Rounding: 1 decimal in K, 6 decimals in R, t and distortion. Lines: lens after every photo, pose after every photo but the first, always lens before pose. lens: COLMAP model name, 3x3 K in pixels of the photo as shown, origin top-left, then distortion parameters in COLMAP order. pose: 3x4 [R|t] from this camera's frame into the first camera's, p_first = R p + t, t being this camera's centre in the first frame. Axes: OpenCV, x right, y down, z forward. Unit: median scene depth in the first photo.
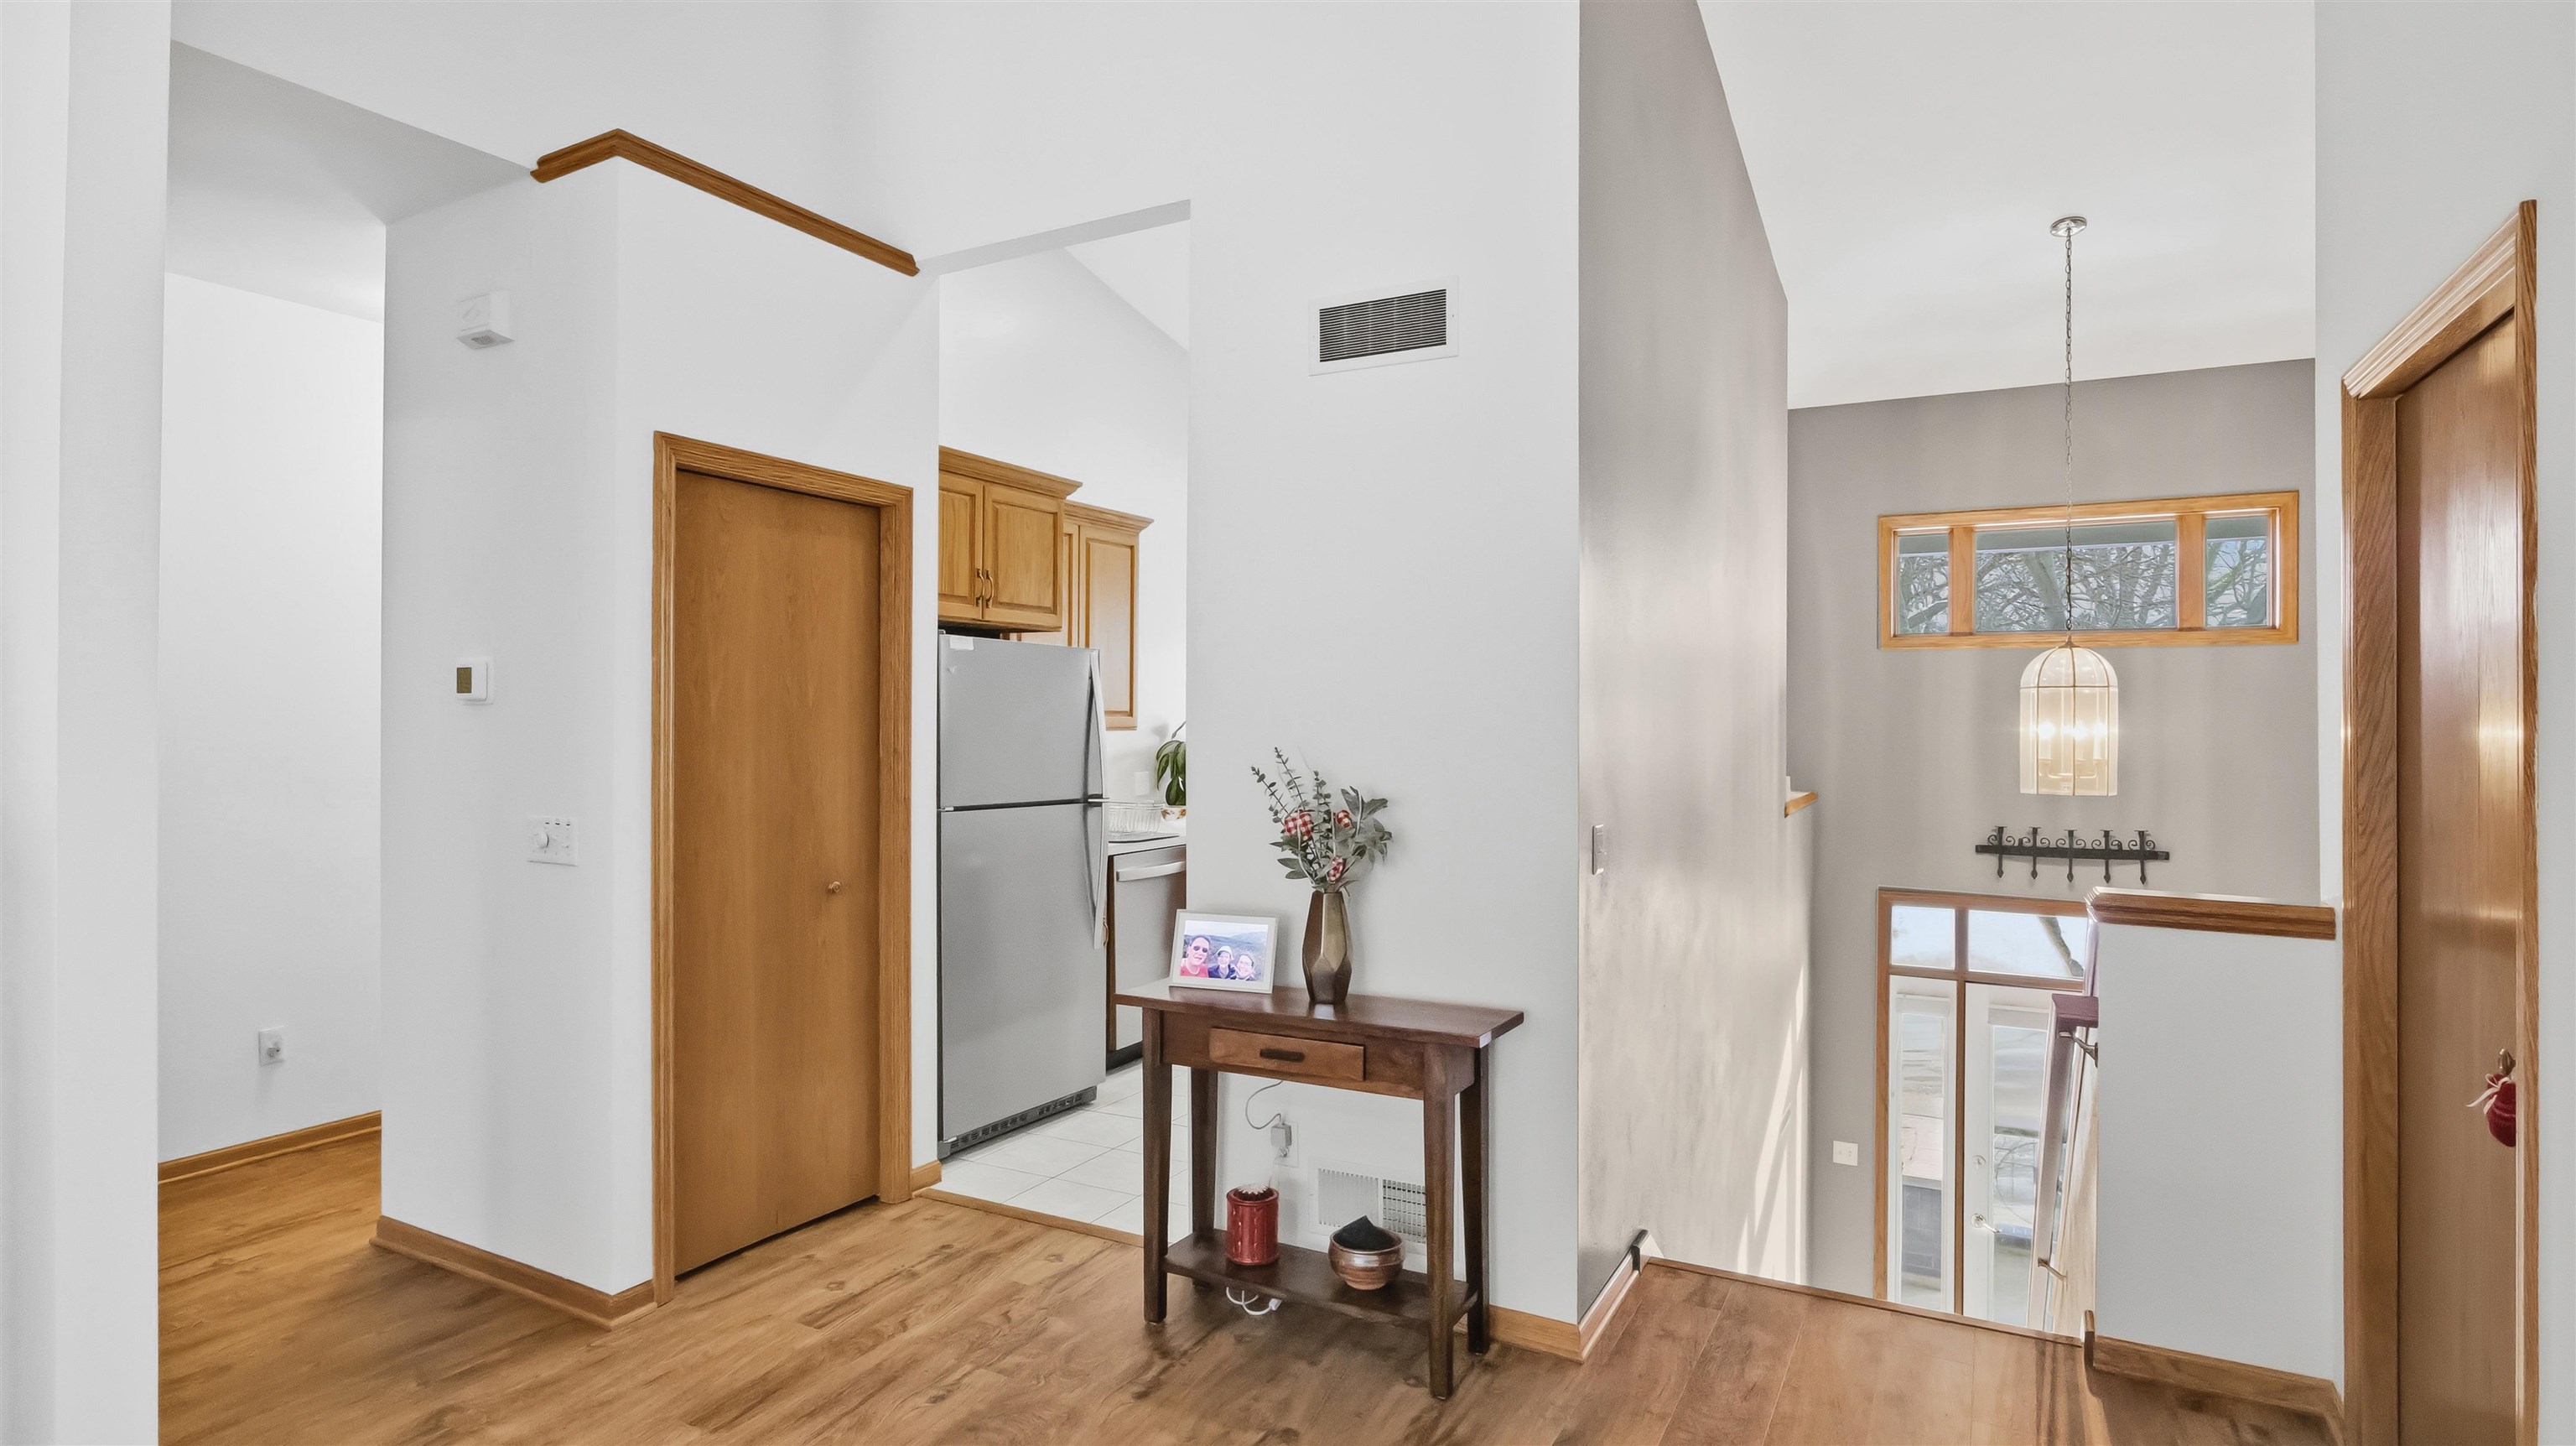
lens RADIAL K [[1350.0, 0, 1267.4], [0, 1350.0, 705.6], [0, 0, 1]] dist [-0.030284, 0.006342]
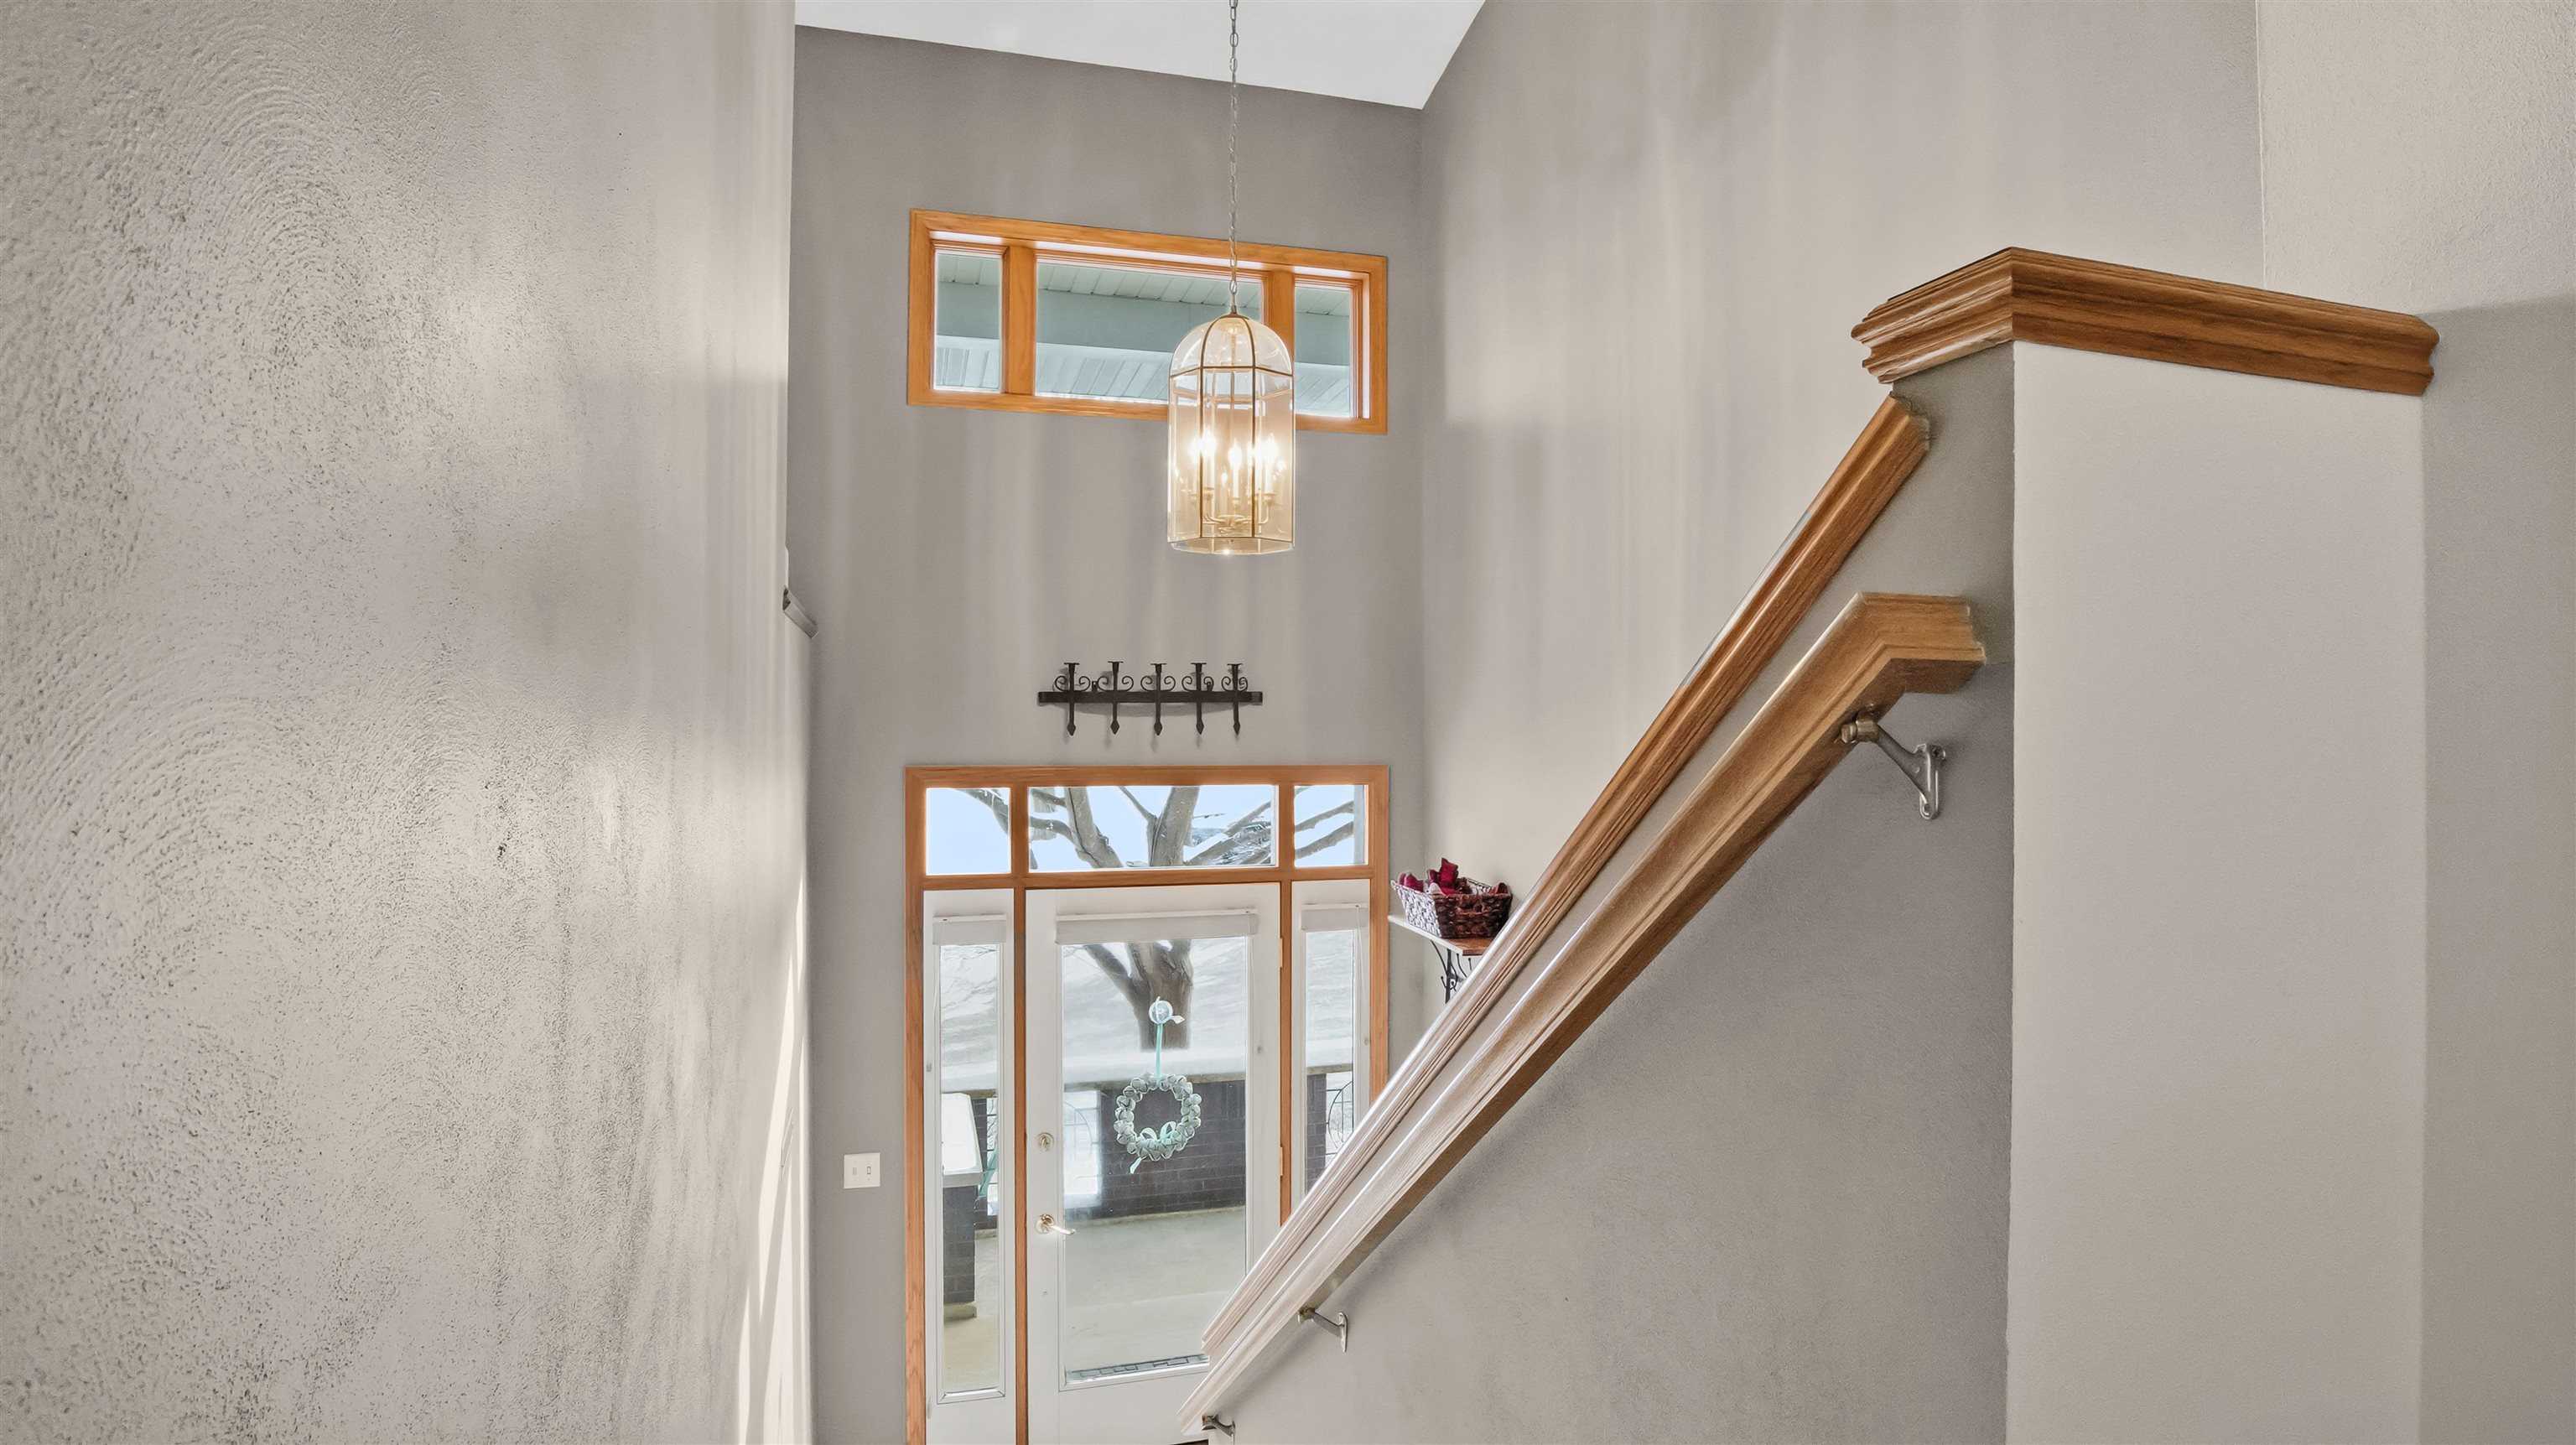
lens RADIAL K [[1350.0, 0, 1298.6], [0, 1350.0, 705.3], [0, 0, 1]] dist [-0.030284, 0.006342]
pose [[0.708912, 0.001840, 0.705294, 0.126373], [-0.000689, 0.999998, -0.001917, 0.113061], [-0.705296, 0.000873, 0.708912, 0.403031]]
